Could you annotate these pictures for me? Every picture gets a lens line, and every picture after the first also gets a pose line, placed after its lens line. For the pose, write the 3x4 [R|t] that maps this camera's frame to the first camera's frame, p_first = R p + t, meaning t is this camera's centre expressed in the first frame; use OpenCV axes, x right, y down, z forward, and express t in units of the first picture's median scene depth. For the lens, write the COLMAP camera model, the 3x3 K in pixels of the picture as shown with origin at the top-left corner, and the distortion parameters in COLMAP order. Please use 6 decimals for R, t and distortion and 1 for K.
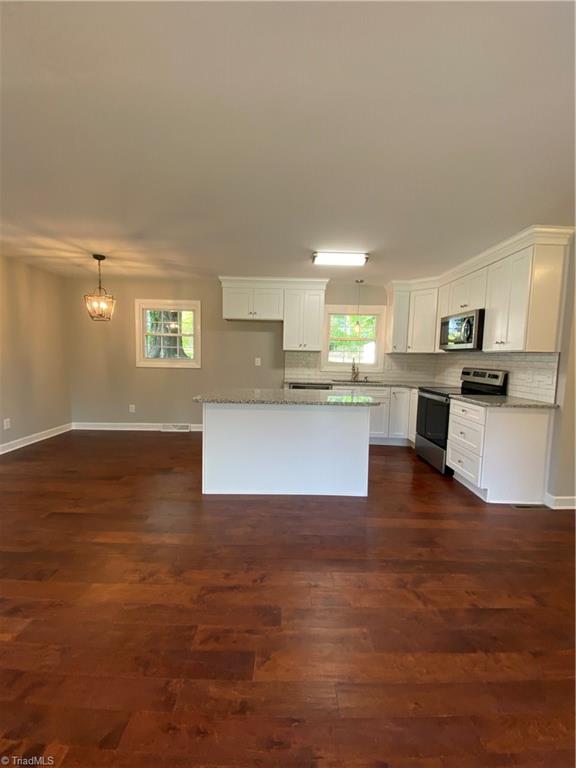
lens RADIAL K [[307.4, 0, 289.4], [0, 307.4, 388.2], [0, 0, 1]] dist [0.037774, -0.036930]
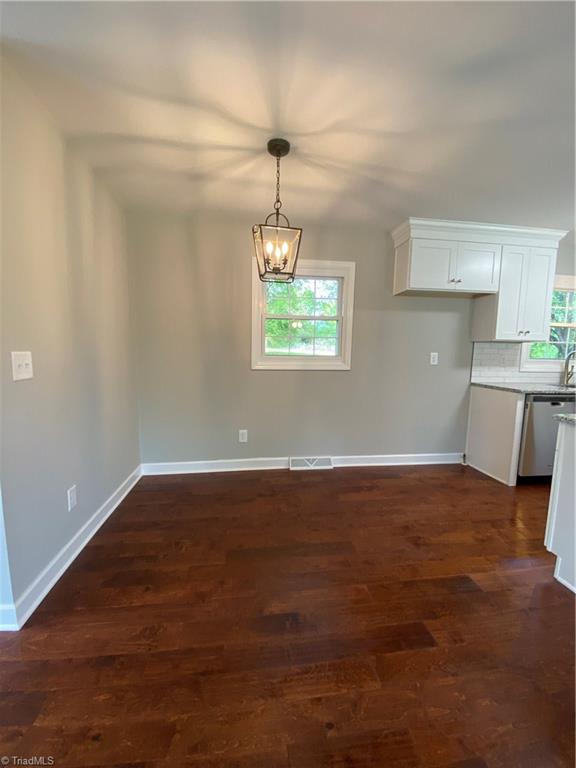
lens RADIAL K [[307.4, 0, 289.4], [0, 307.4, 388.2], [0, 0, 1]] dist [0.037774, -0.036930]
pose [[0.992006, -0.021197, 0.124394, -0.589256], [0.018032, 0.999486, 0.026515, -0.054054], [-0.124892, -0.024060, 0.991879, 0.451837]]
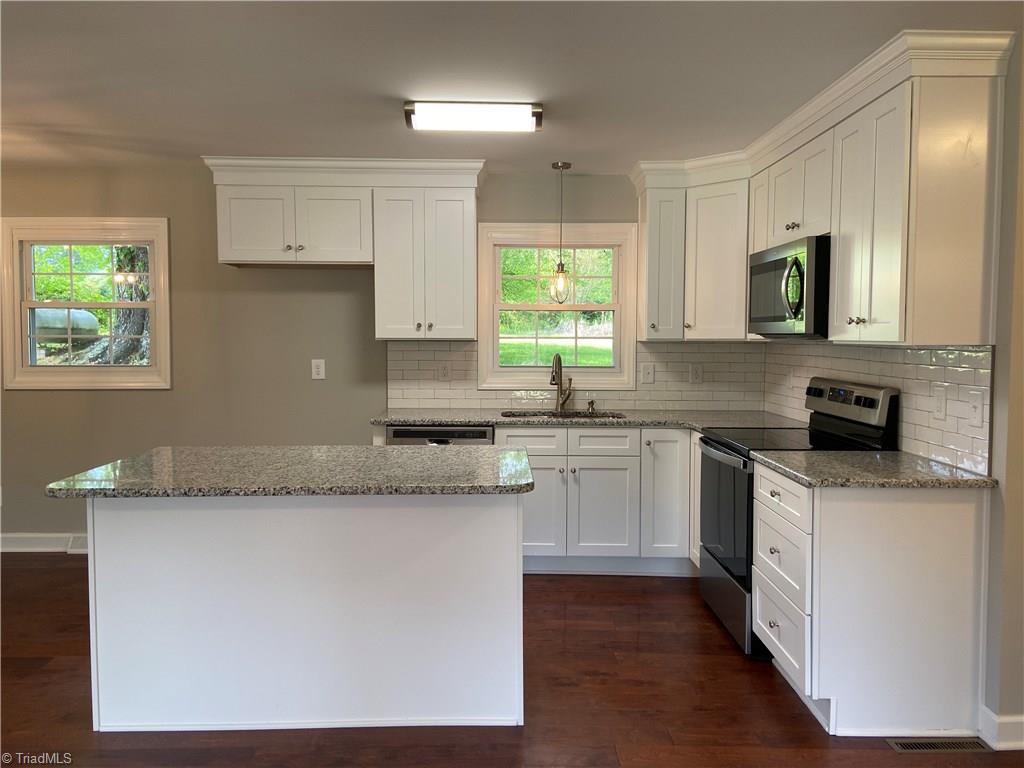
lens RADIAL K [[768.6, 0, 512.0], [0, 768.6, 384.0], [0, 0, 1]] dist [0.070534, -0.083206]
pose [[0.999695, -0.021041, 0.012940, 0.157986], [0.021538, 0.998984, -0.039583, -0.026007], [-0.012094, 0.039850, 0.999132, 0.009550]]
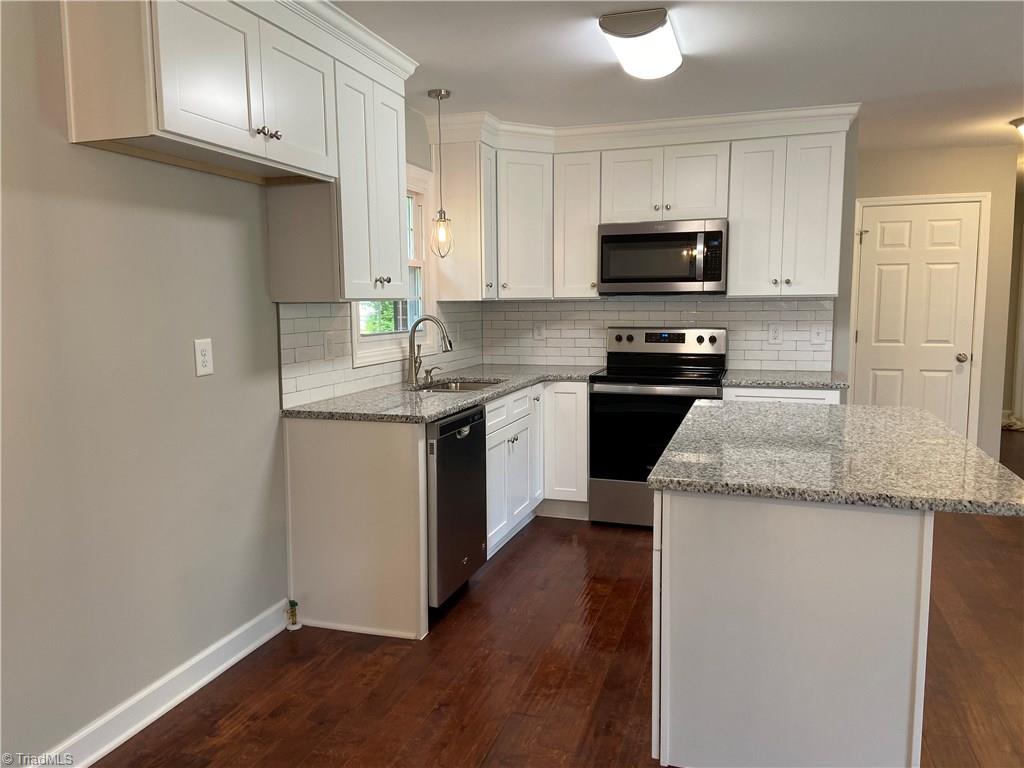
lens RADIAL K [[768.6, 0, 512.0], [0, 768.6, 384.0], [0, 0, 1]] dist [0.070534, -0.083206]
pose [[0.305681, -0.131197, 0.943052, -0.661532], [0.110471, 0.988659, 0.101734, -0.116865], [-0.945704, 0.073082, 0.316707, 0.742002]]
